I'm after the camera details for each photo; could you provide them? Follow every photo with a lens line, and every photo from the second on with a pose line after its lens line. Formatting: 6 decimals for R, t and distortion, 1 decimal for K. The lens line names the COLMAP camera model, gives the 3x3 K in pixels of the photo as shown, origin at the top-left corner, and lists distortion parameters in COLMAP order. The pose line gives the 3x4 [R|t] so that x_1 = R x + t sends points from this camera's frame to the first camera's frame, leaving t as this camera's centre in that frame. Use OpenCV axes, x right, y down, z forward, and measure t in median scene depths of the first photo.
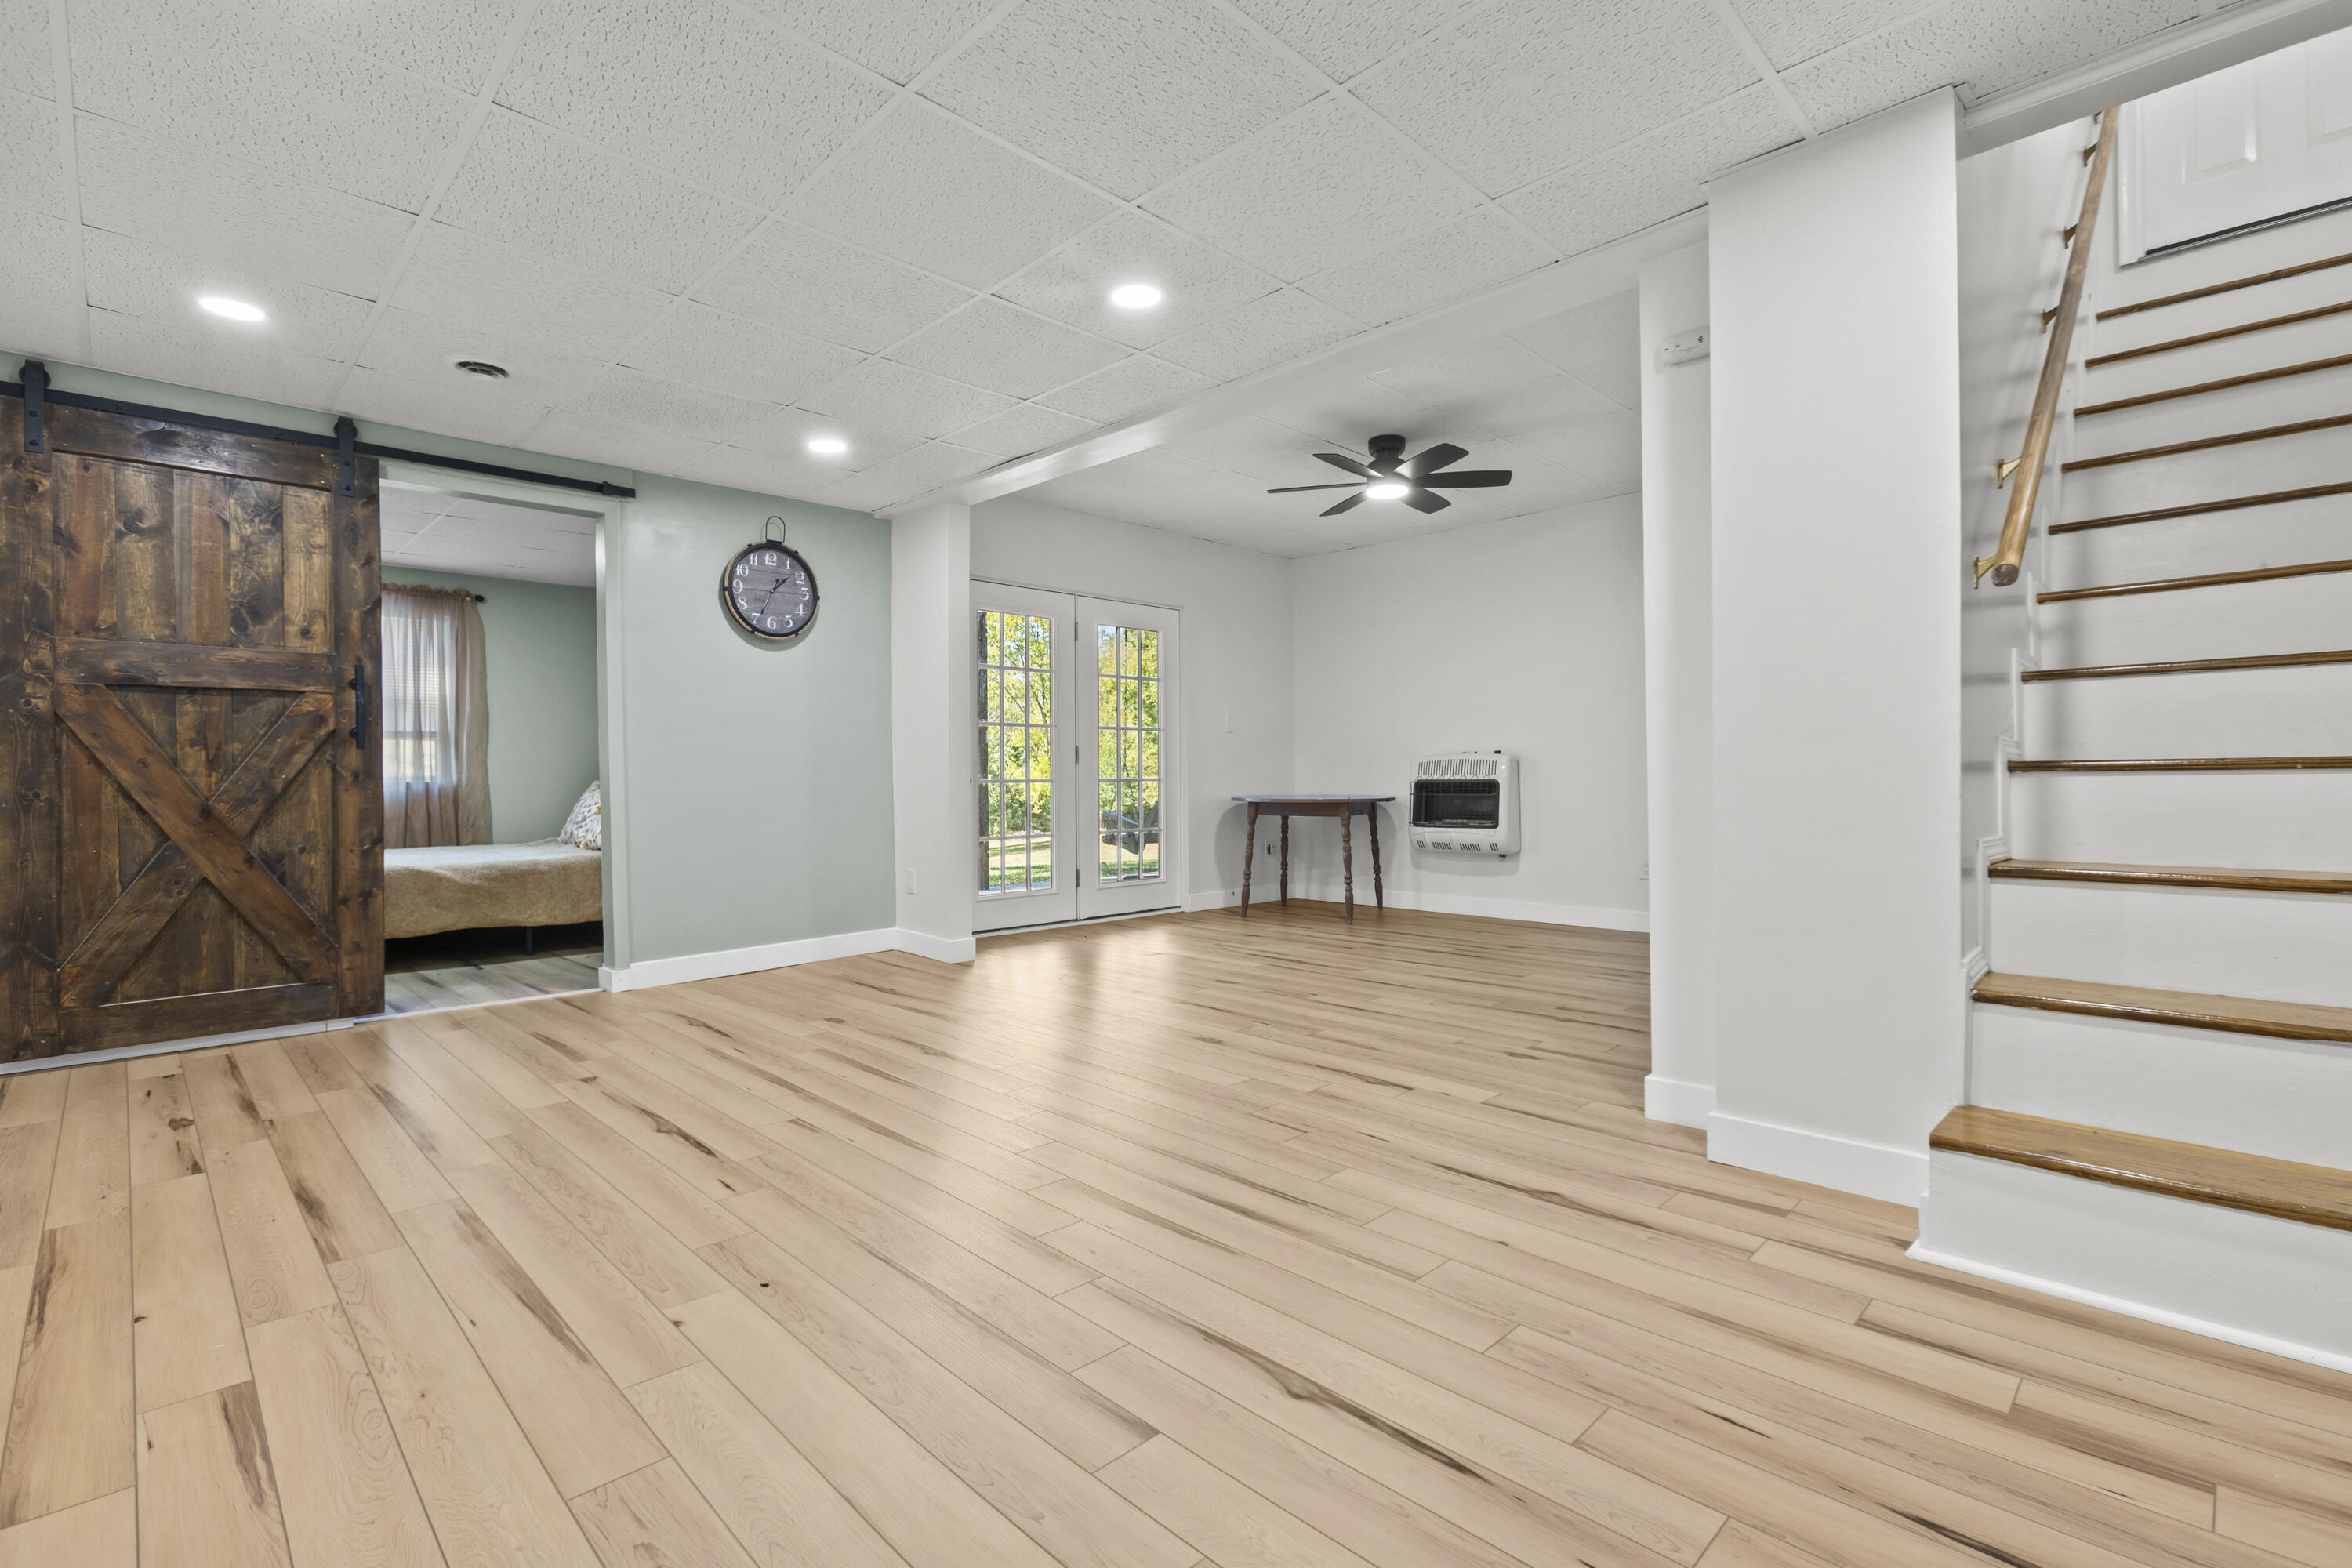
lens RADIAL K [[1078.5, 0, 1173.3], [0, 1078.5, 787.9], [0, 0, 1]] dist [-0.015416, -0.001151]
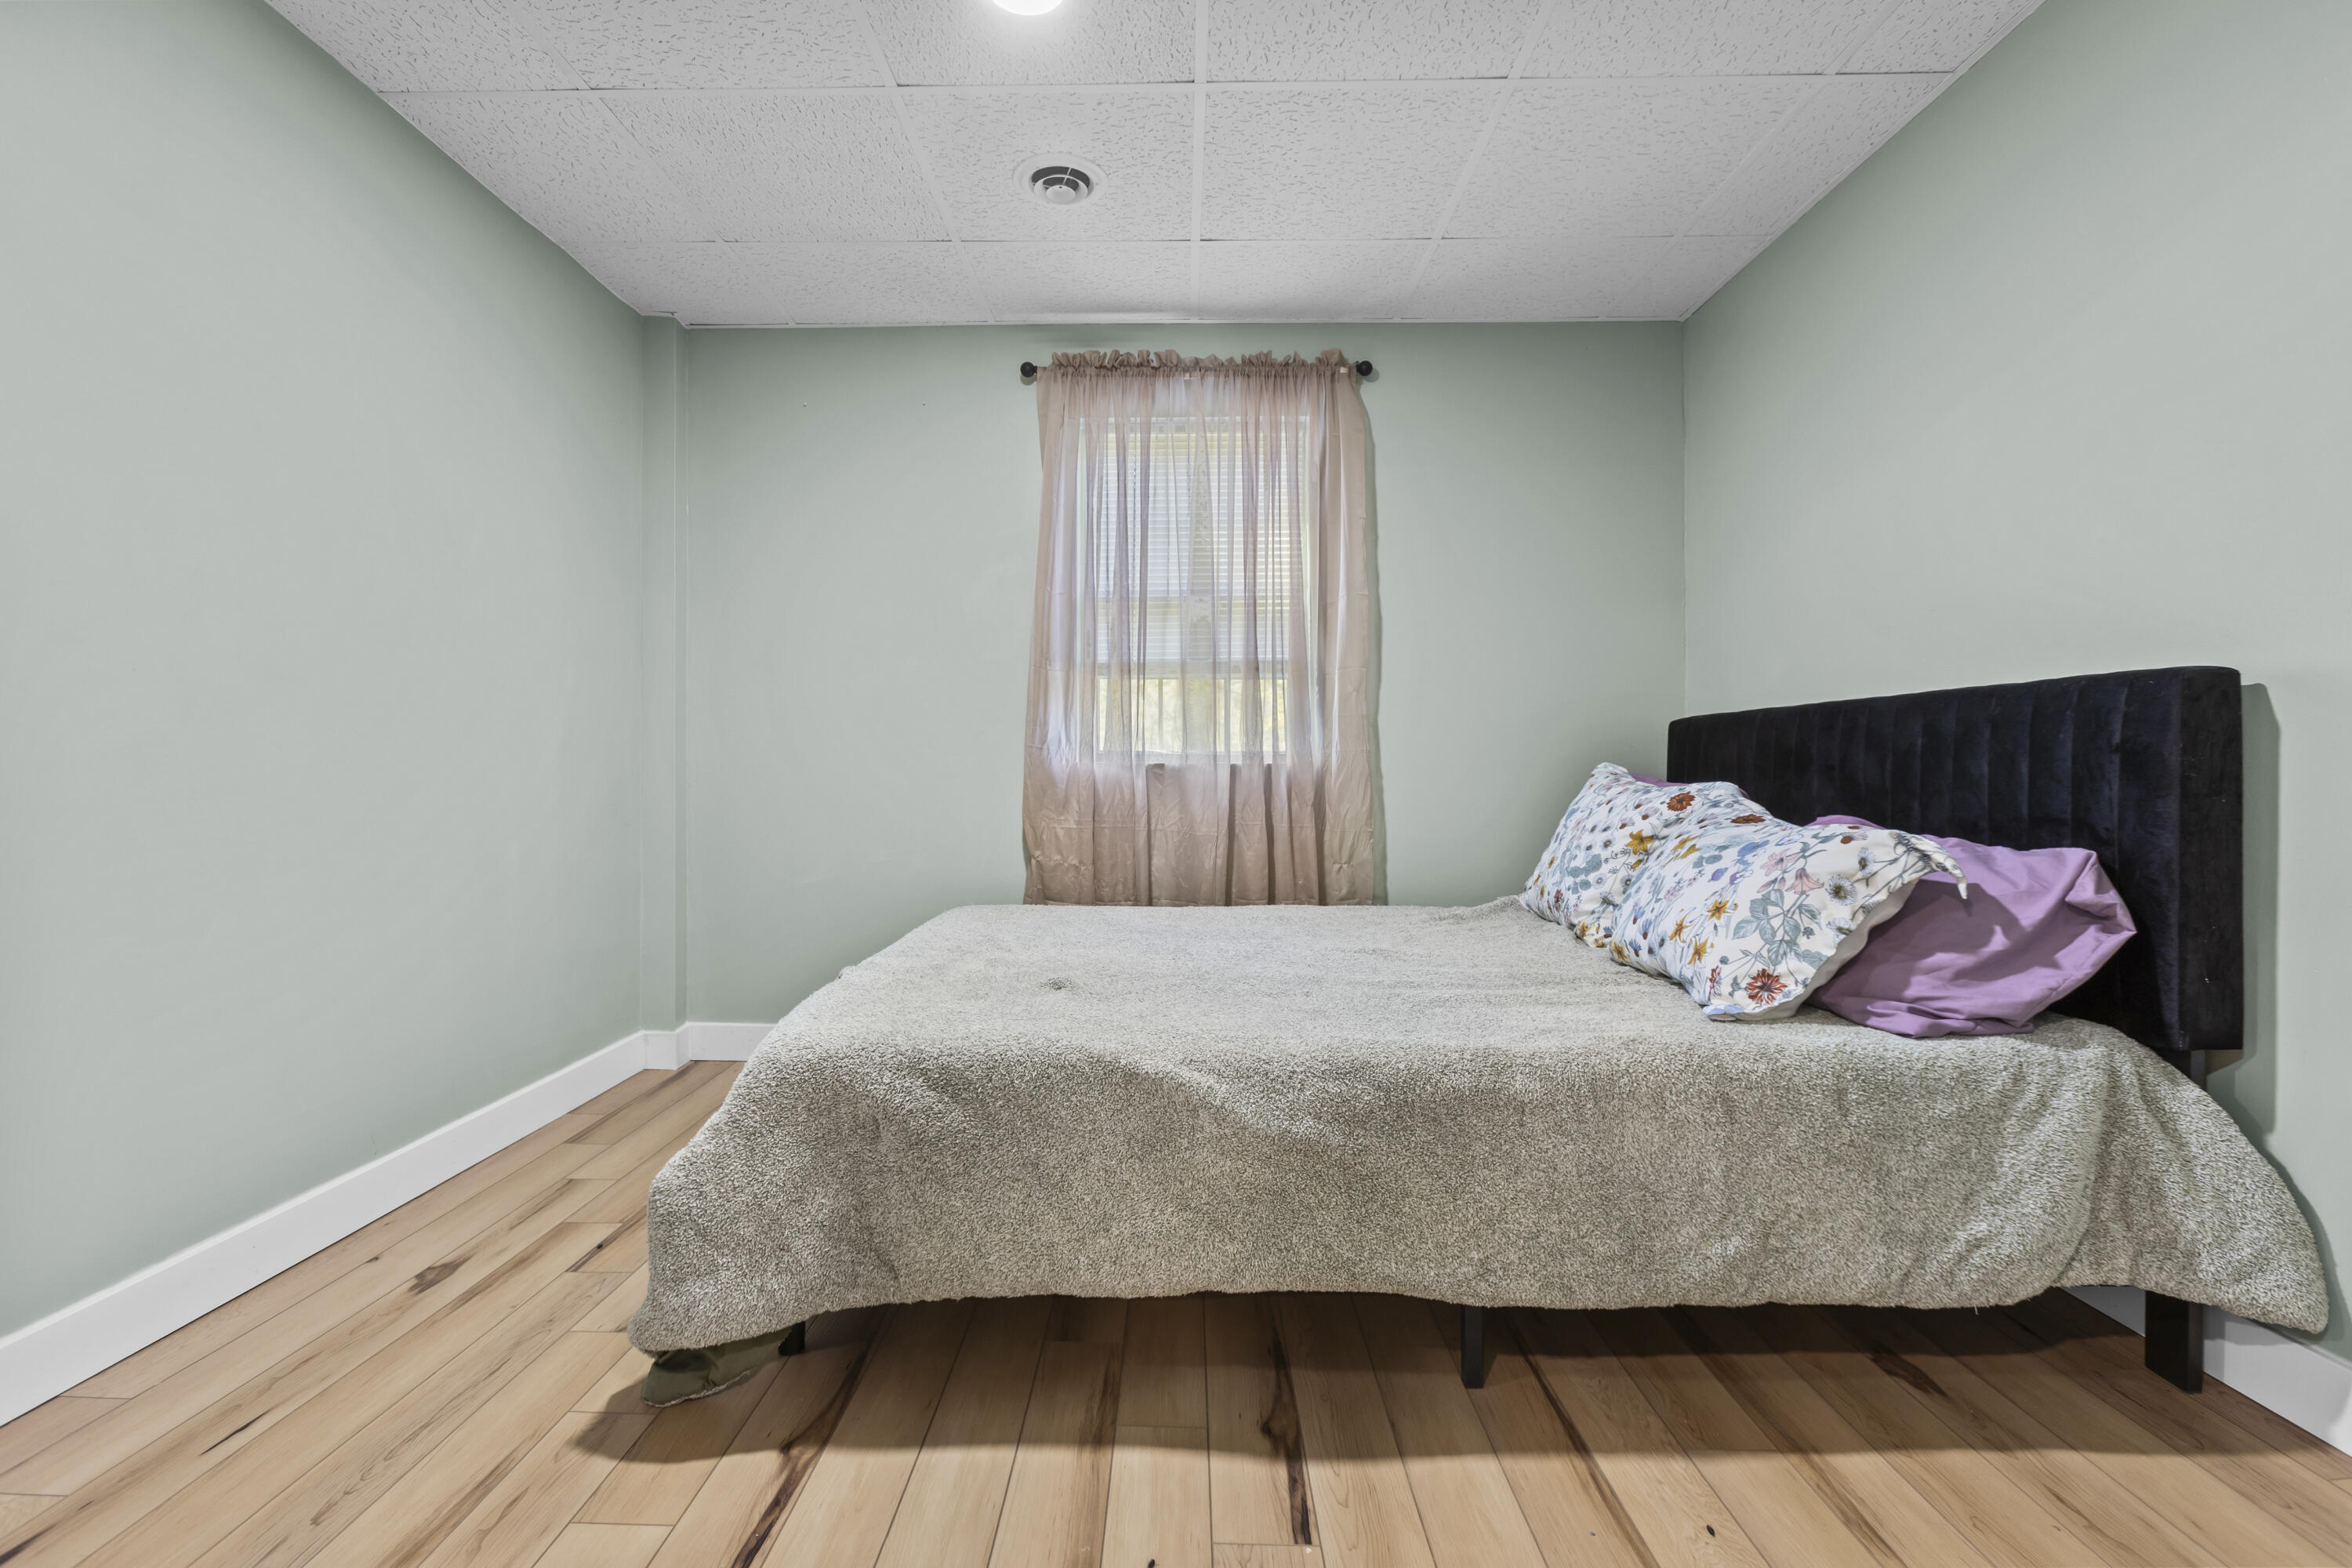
lens RADIAL K [[1044.9, 0, 1172.9], [0, 1044.9, 779.0], [0, 0, 1]] dist [-0.011305, 0.000016]
pose [[0.704577, 0.008582, -0.709575, -0.393857], [-0.007129, 0.999962, 0.005015, -0.001755], [0.709591, 0.001526, 0.704612, 0.638501]]
